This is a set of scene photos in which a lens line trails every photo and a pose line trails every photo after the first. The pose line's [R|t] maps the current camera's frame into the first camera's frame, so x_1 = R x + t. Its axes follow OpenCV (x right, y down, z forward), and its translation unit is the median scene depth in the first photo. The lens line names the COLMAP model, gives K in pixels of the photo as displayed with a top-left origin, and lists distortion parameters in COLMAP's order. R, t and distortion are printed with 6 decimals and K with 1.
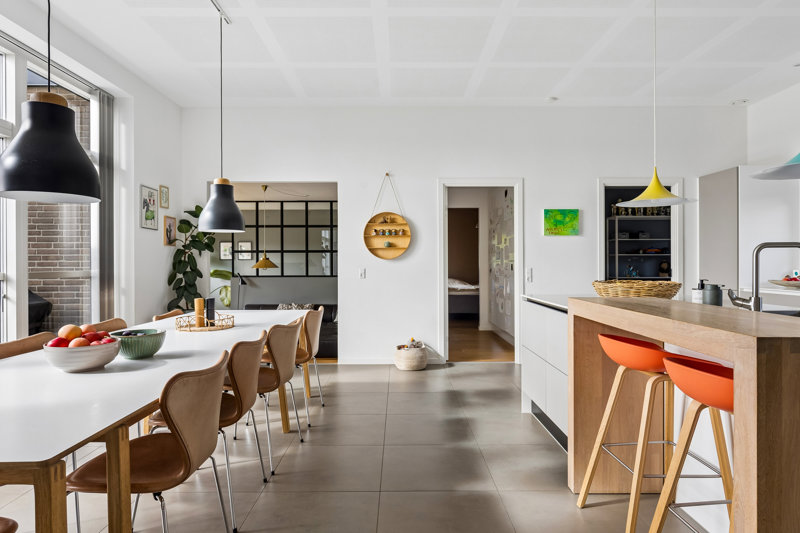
lens RADIAL K [[468.2, 0, 397.4], [0, 468.2, 263.4], [0, 0, 1]] dist [-0.000026, 0.001144]
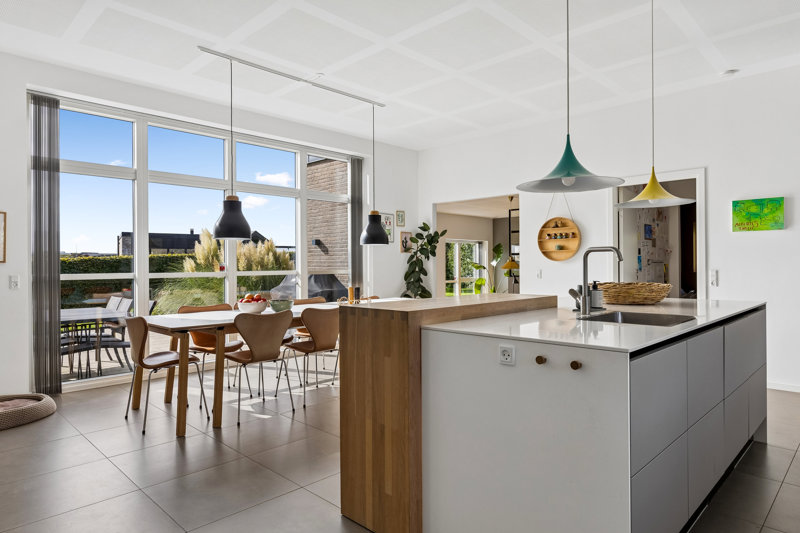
lens RADIAL K [[487.0, 0, 400.0], [0, 487.0, 266.5], [0, 0, 1]] dist [-0.000646, -0.001493]
pose [[0.713127, 0.001223, -0.701034, 0.502203], [0.002375, 0.999989, 0.004161, -0.001857], [0.701031, -0.004632, 0.713116, -0.051789]]
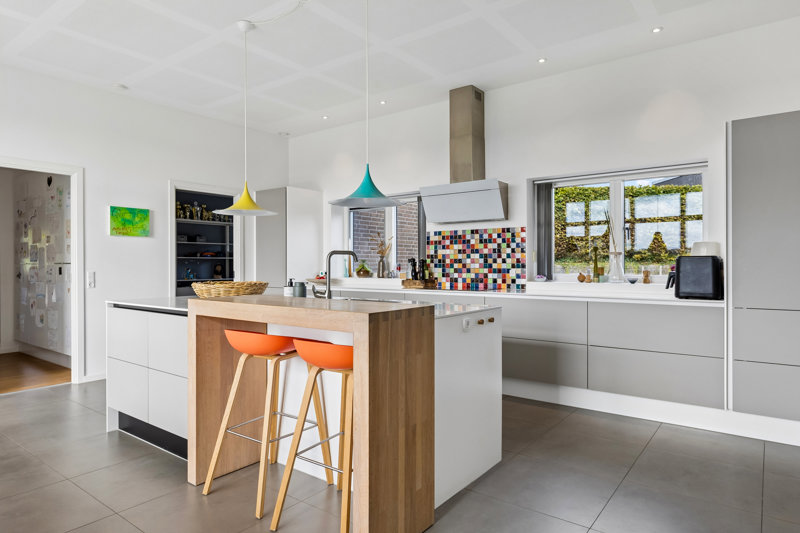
lens RADIAL K [[487.0, 0, 400.0], [0, 487.0, 266.5], [0, 0, 1]] dist [-0.000646, -0.001493]
pose [[0.605904, -0.002051, 0.795535, -0.093449], [0.001973, 0.999997, 0.001076, 0.000676], [-0.795535, 0.000918, 0.605906, -0.009361]]
